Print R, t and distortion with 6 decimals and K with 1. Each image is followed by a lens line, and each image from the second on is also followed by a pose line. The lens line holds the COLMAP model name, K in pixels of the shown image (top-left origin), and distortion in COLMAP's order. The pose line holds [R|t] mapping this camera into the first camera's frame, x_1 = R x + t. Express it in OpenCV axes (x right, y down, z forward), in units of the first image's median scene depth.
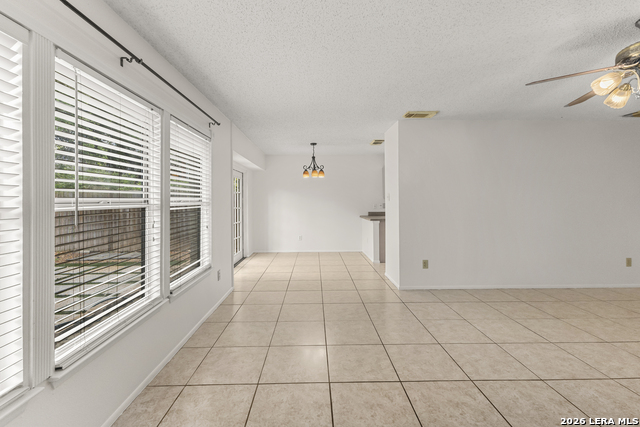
lens RADIAL K [[278.8, 0, 325.0], [0, 278.8, 195.2], [0, 0, 1]] dist [-0.000579, -0.000326]
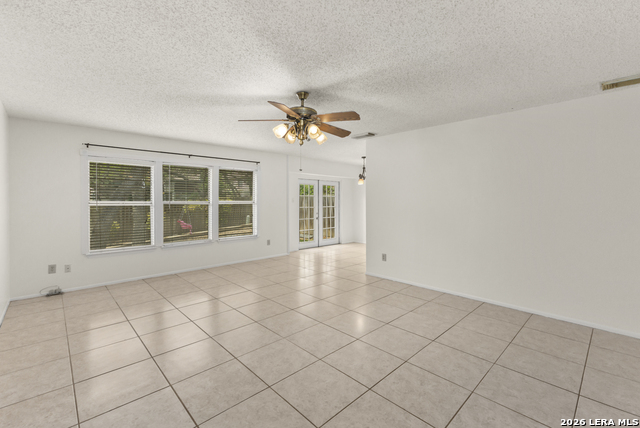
lens RADIAL K [[278.8, 0, 318.2], [0, 278.8, 213.1], [0, 0, 1]] dist [-0.000579, -0.000326]
pose [[0.687518, 0.041978, -0.724953, 0.734459], [0.000027, 0.998326, 0.057832, -0.007174], [0.726167, -0.039780, 0.686366, -0.009055]]
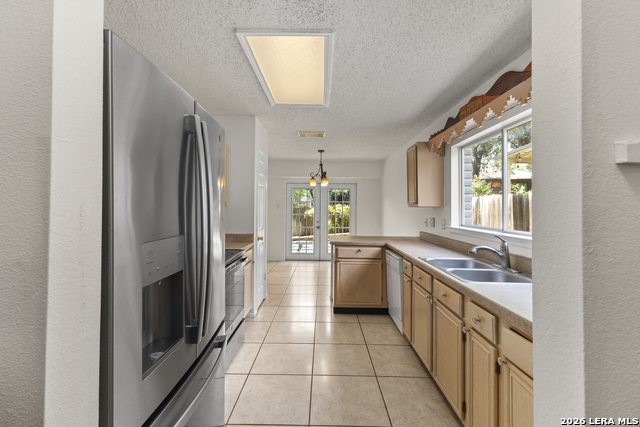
lens RADIAL K [[278.8, 0, 319.4], [0, 278.8, 209.3], [0, 0, 1]] dist [-0.000579, -0.000326]
pose [[-0.002806, 0.013285, -0.999908, 0.925898], [0.005536, 0.999897, 0.013270, 0.007183], [0.999981, -0.005499, -0.002879, 1.011242]]
